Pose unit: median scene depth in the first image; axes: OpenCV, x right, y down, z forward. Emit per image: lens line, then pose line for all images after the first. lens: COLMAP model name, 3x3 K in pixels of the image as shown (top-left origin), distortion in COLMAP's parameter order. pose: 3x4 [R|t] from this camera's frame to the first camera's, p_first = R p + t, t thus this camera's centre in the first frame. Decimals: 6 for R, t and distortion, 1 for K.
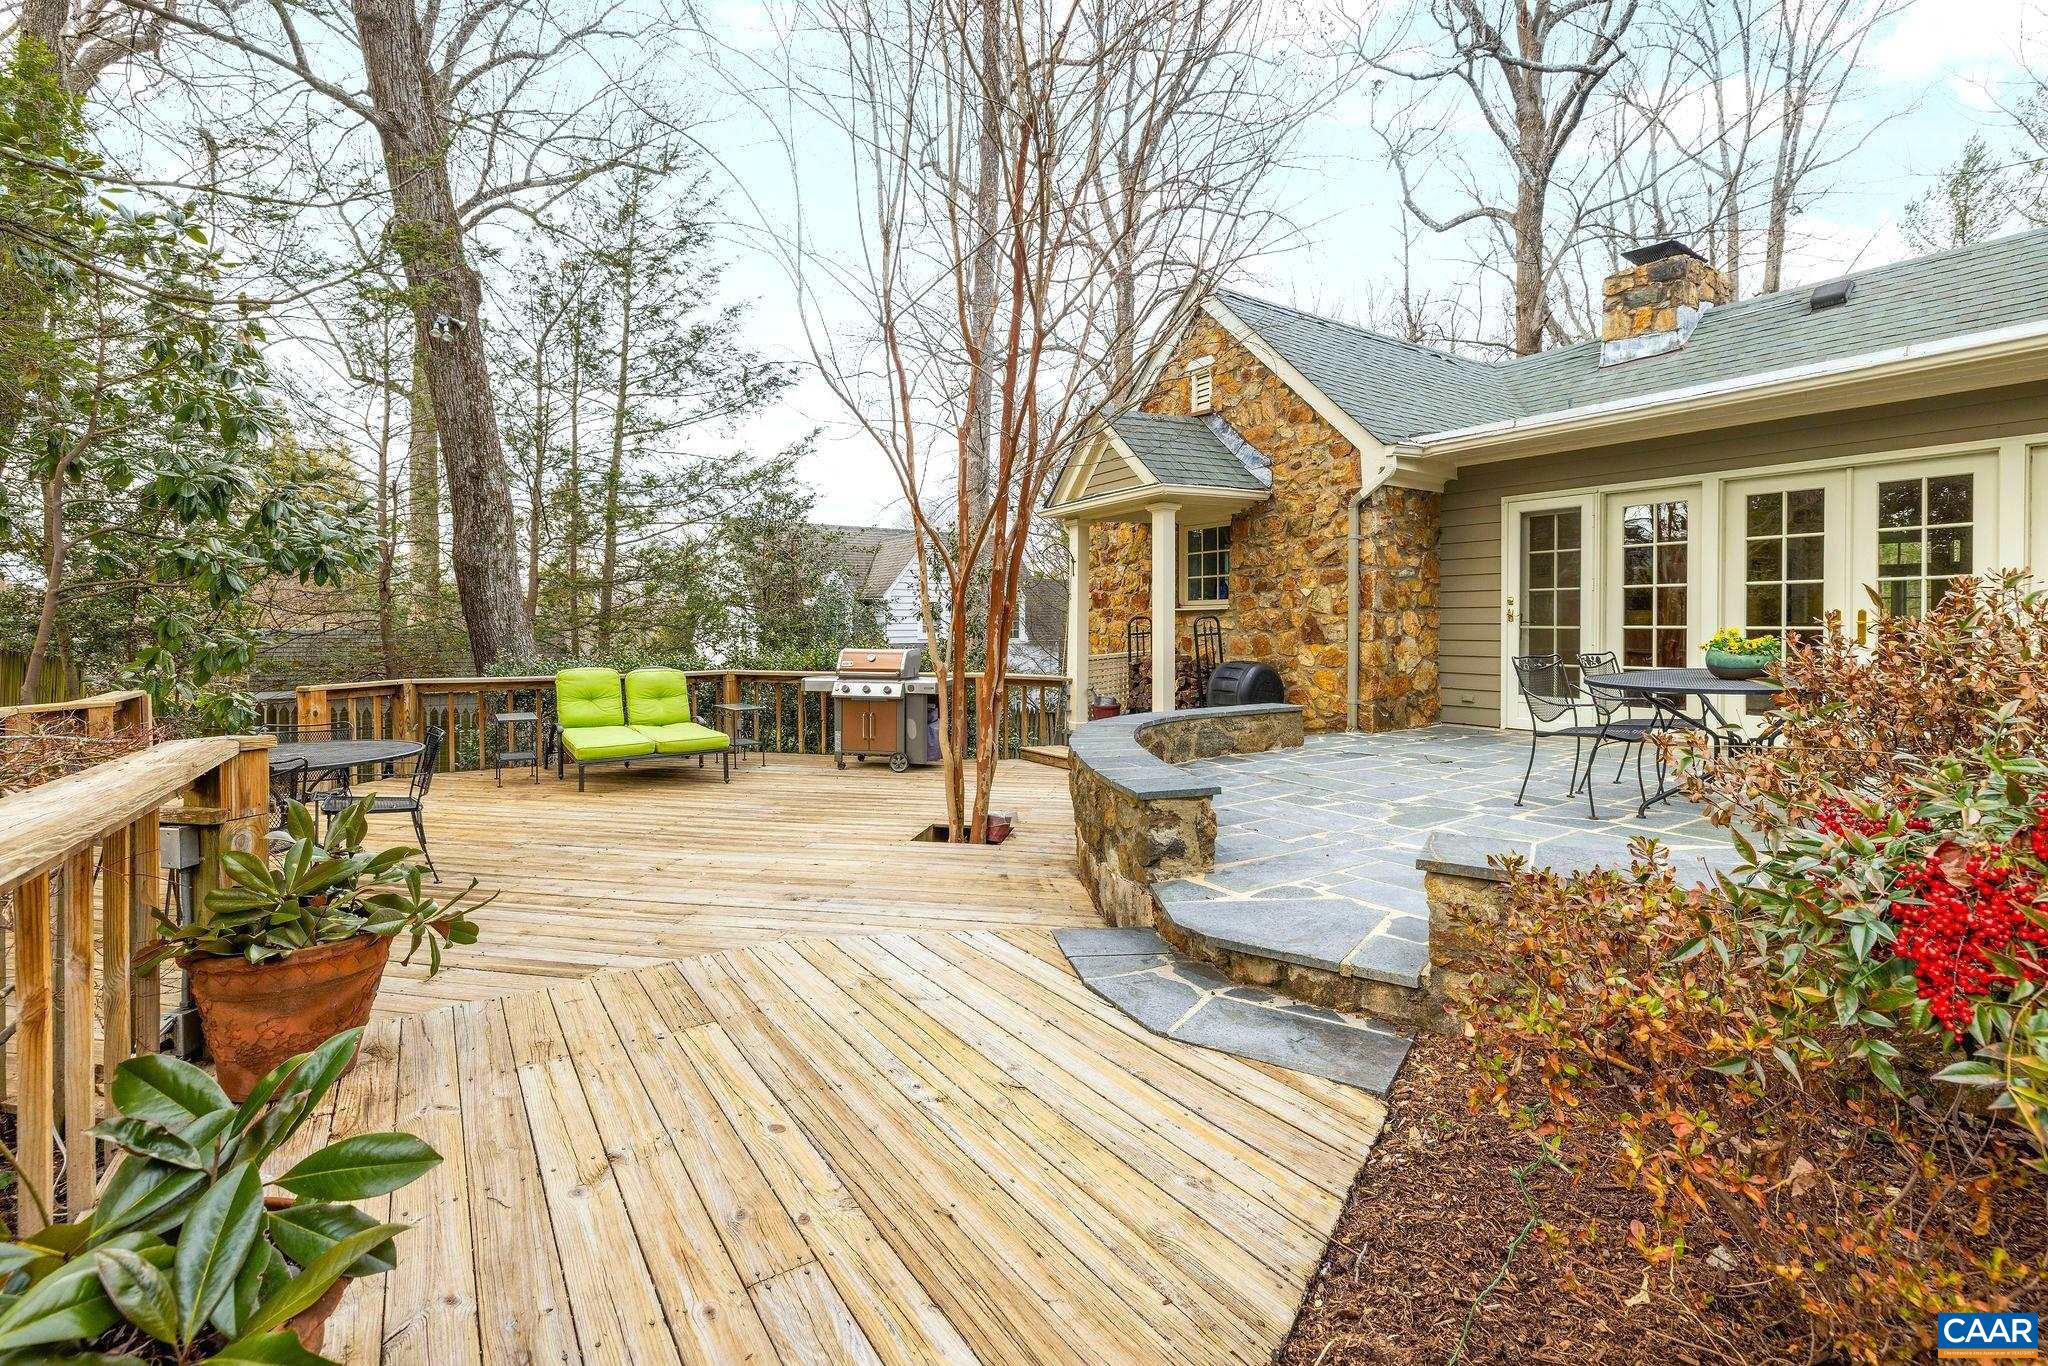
lens RADIAL K [[855.1, 0, 1022.7], [0, 855.1, 630.2], [0, 0, 1]] dist [-0.000044, 0.000010]
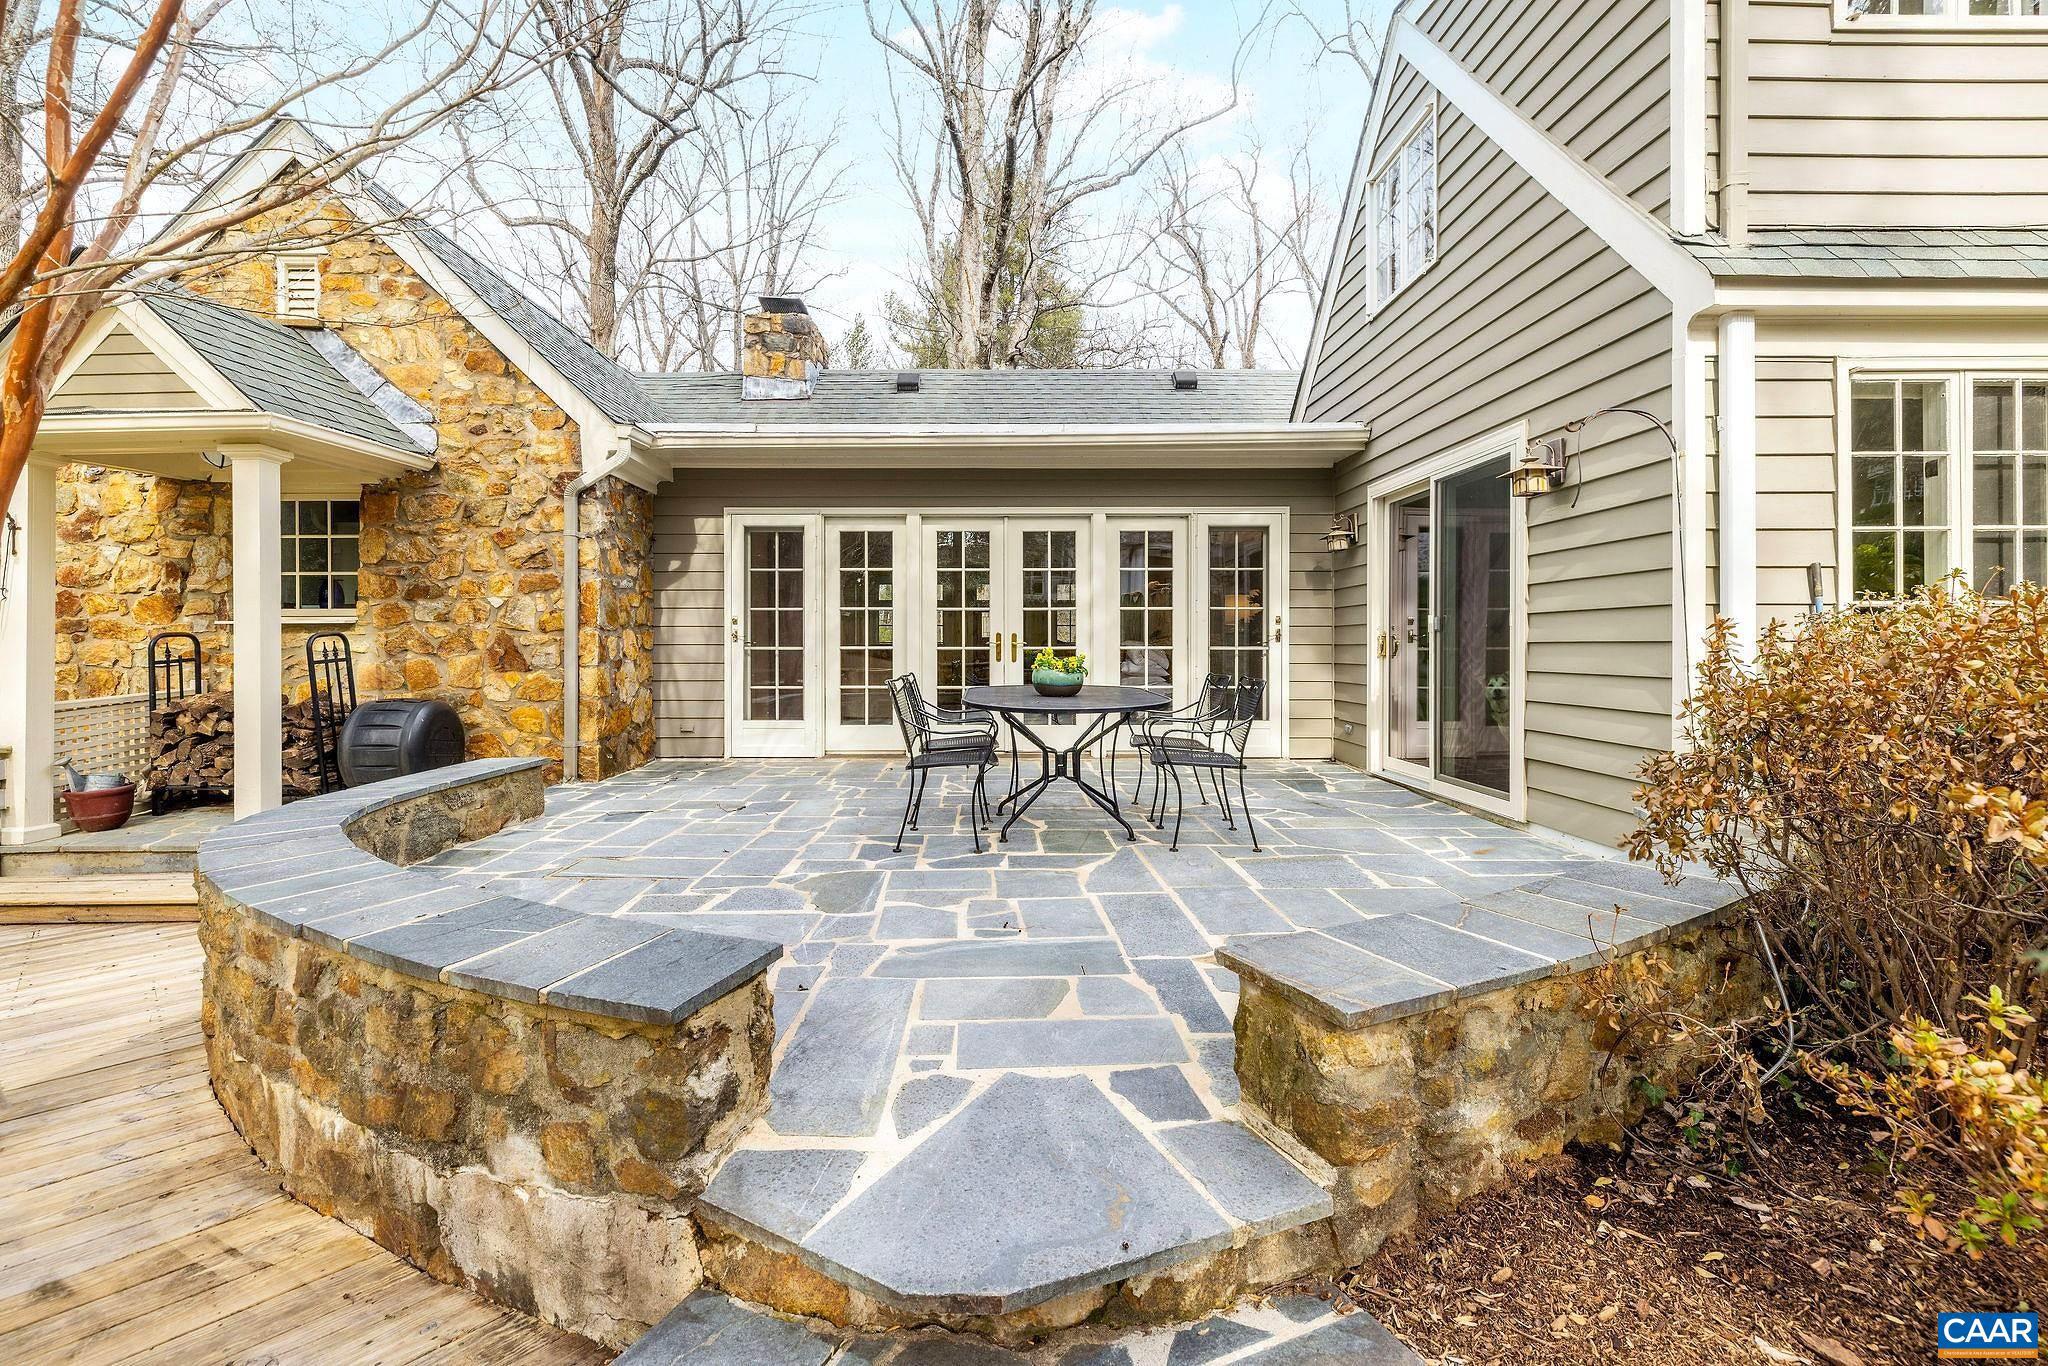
lens RADIAL K [[887.9, 0, 1019.7], [0, 887.9, 647.9], [0, 0, 1]] dist [0.000133, -0.000286]
pose [[0.564231, -0.002407, 0.825613, -0.050415], [0.006616, 0.999977, -0.001606, -0.000427], [-0.825590, 0.006368, 0.564234, 0.194074]]
